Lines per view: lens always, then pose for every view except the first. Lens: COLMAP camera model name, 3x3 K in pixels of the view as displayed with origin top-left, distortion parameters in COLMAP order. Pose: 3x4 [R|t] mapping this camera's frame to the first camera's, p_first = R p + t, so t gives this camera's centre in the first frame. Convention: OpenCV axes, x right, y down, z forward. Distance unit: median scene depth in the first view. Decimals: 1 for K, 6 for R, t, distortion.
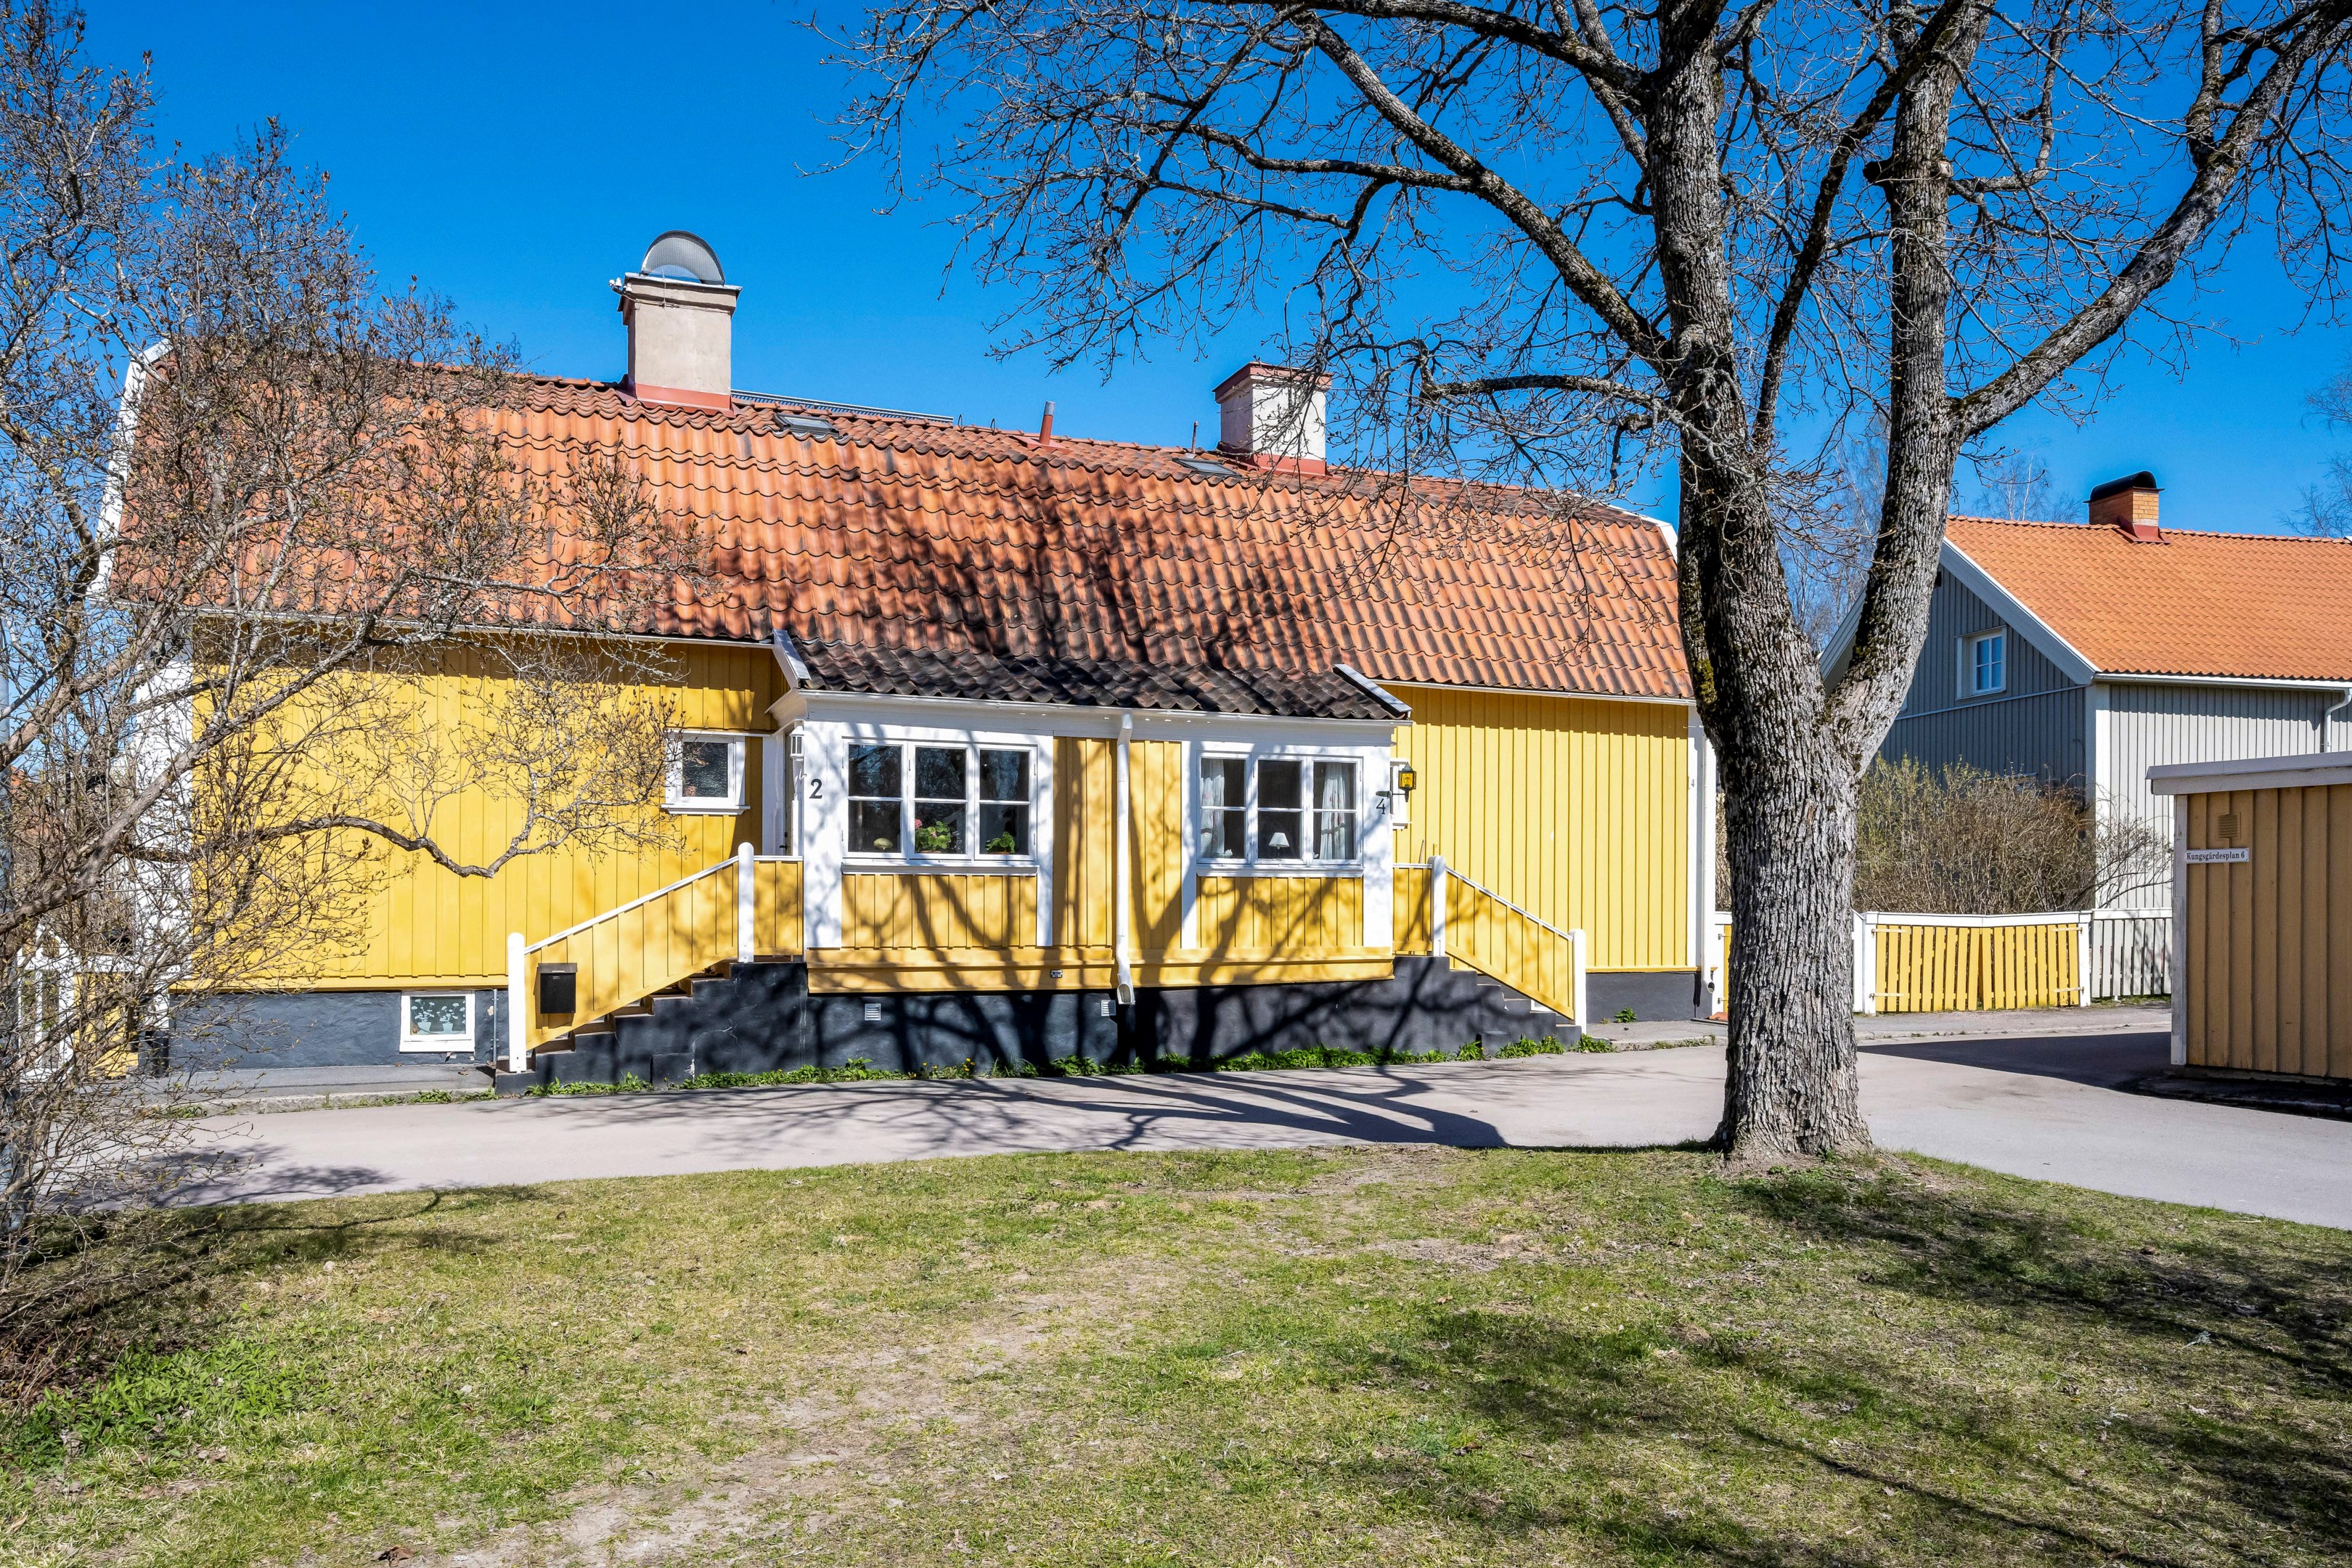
lens RADIAL K [[1555.4, 0, 1177.3], [0, 1555.4, 929.9], [0, 0, 1]] dist [-0.003670, -0.000993]
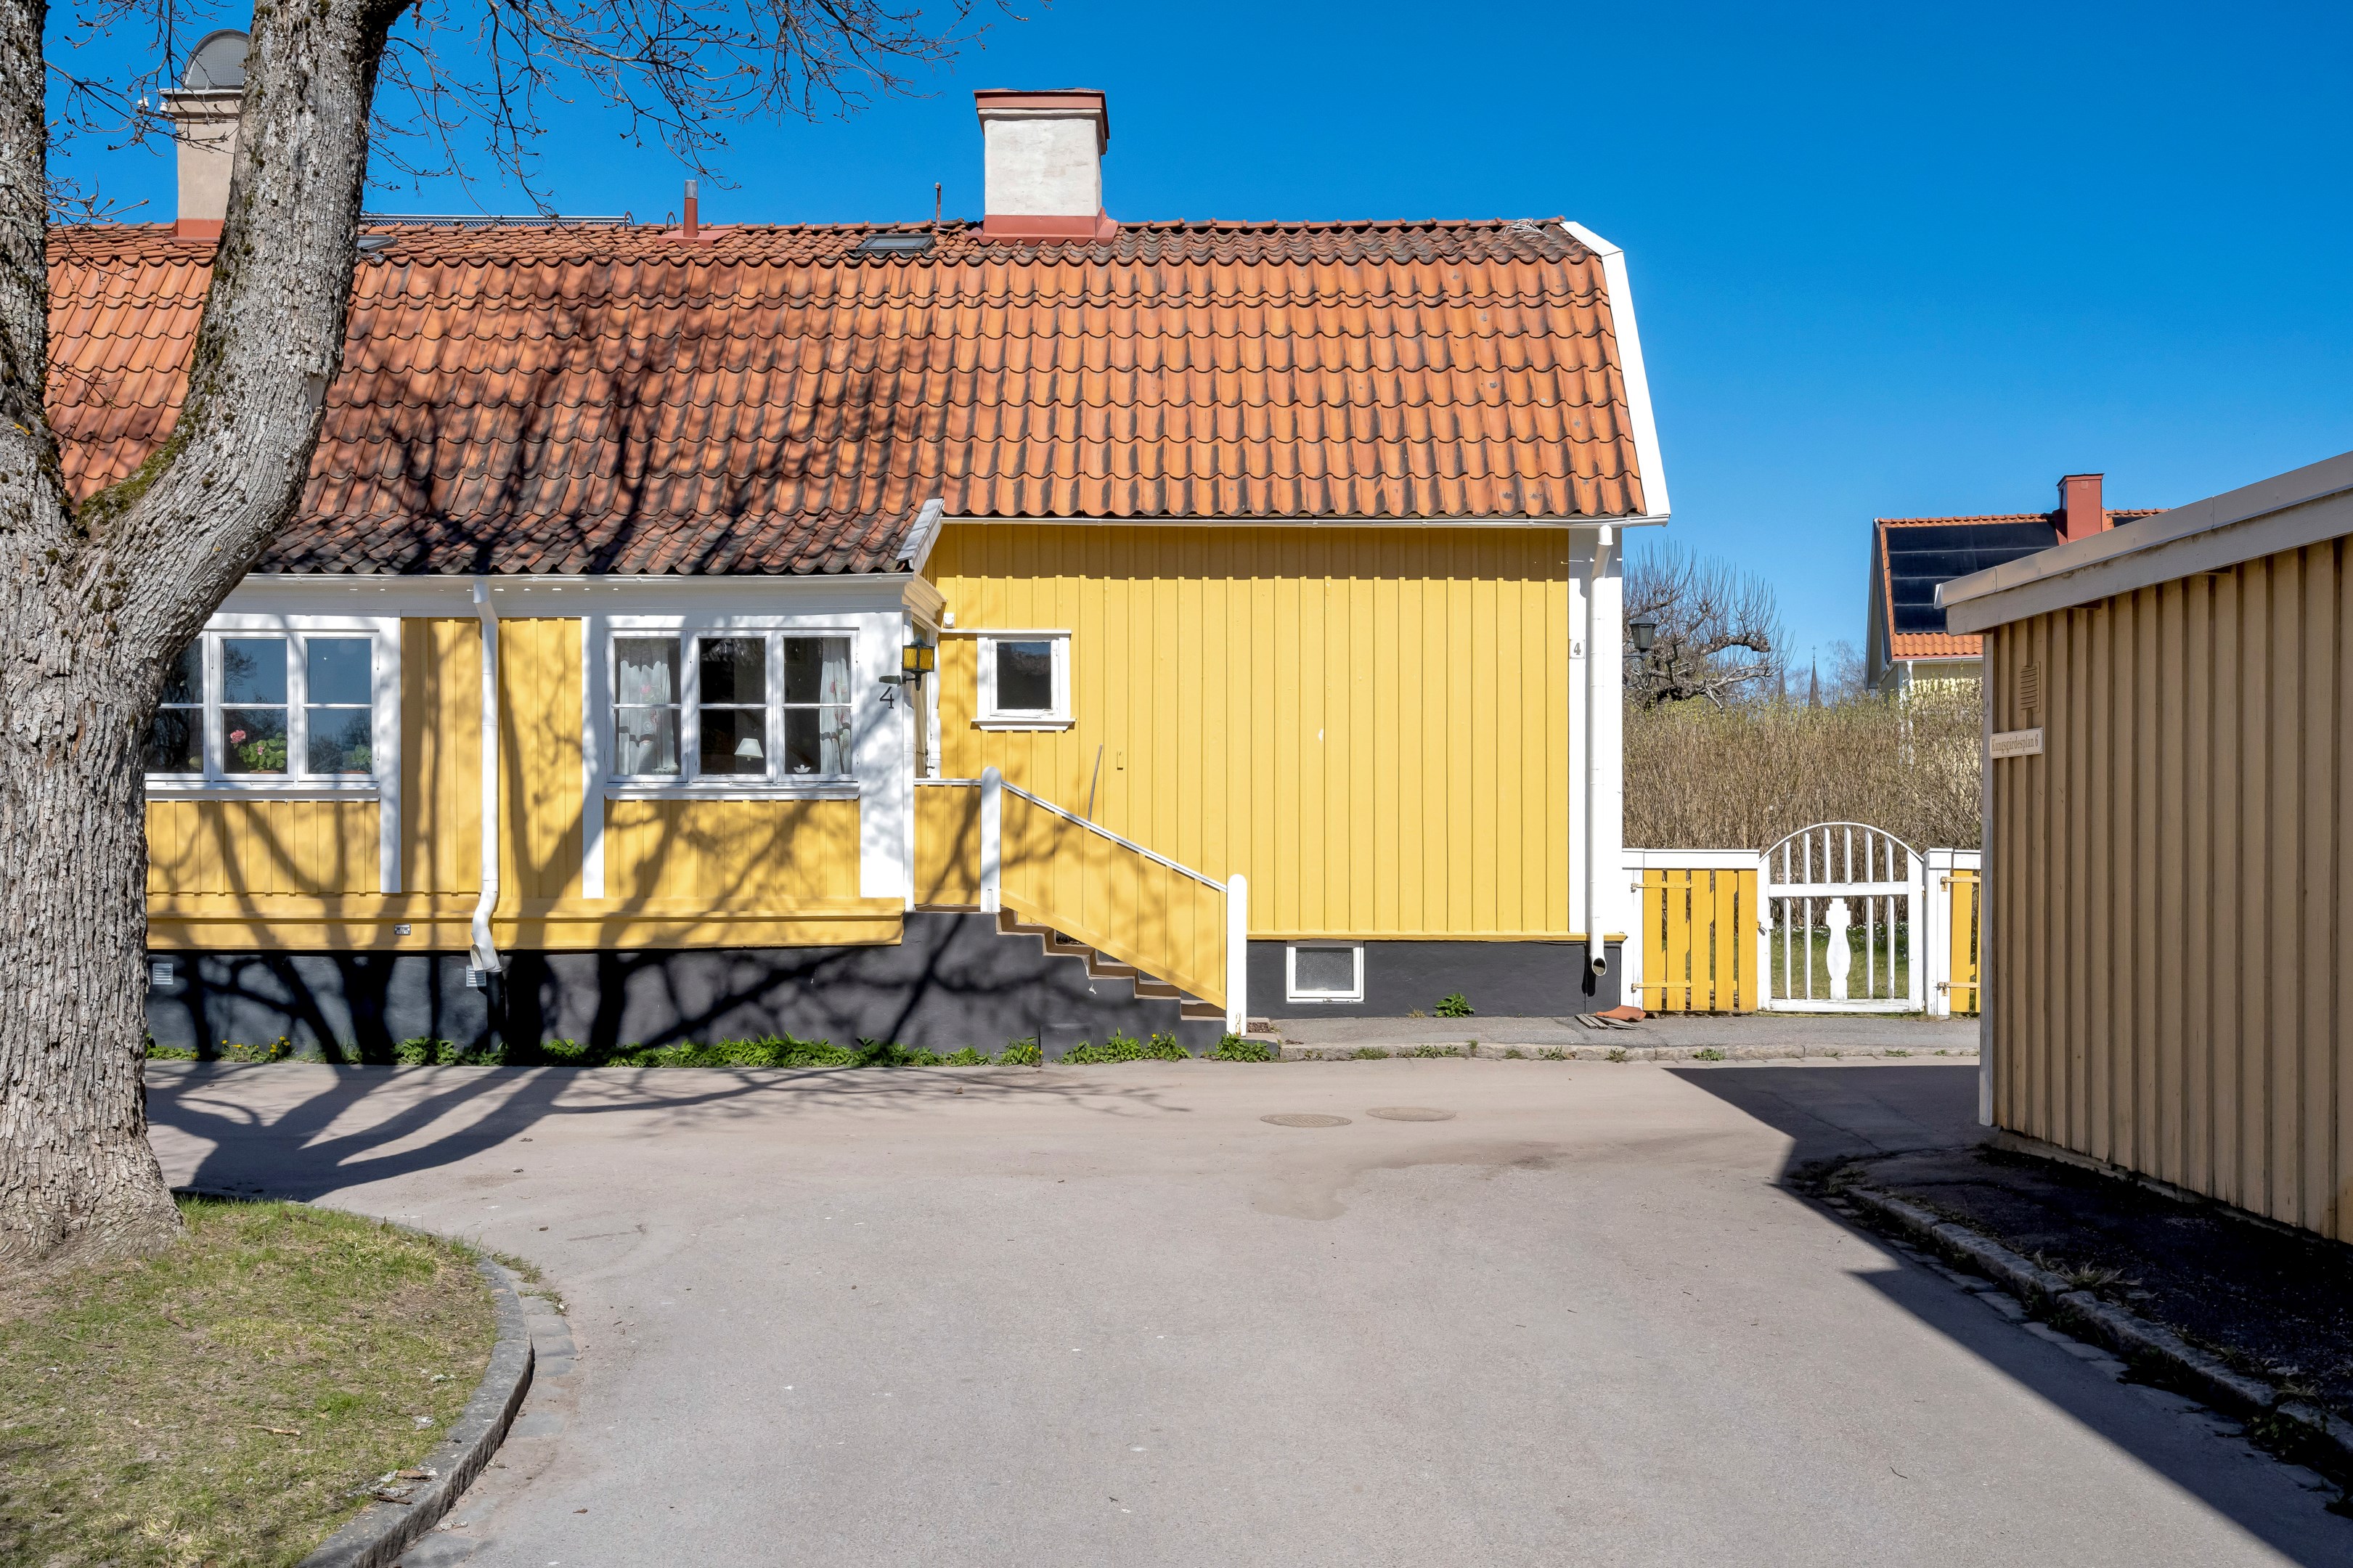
lens RADIAL K [[1982.9, 0, 1179.1], [0, 1982.9, 840.1], [0, 0, 1]] dist [-0.009830, 0.004009]
pose [[0.933444, -0.002216, -0.358715, 0.599728], [-0.003740, 0.999866, -0.015908, -0.001607], [0.358702, 0.016190, 0.933312, 0.224733]]
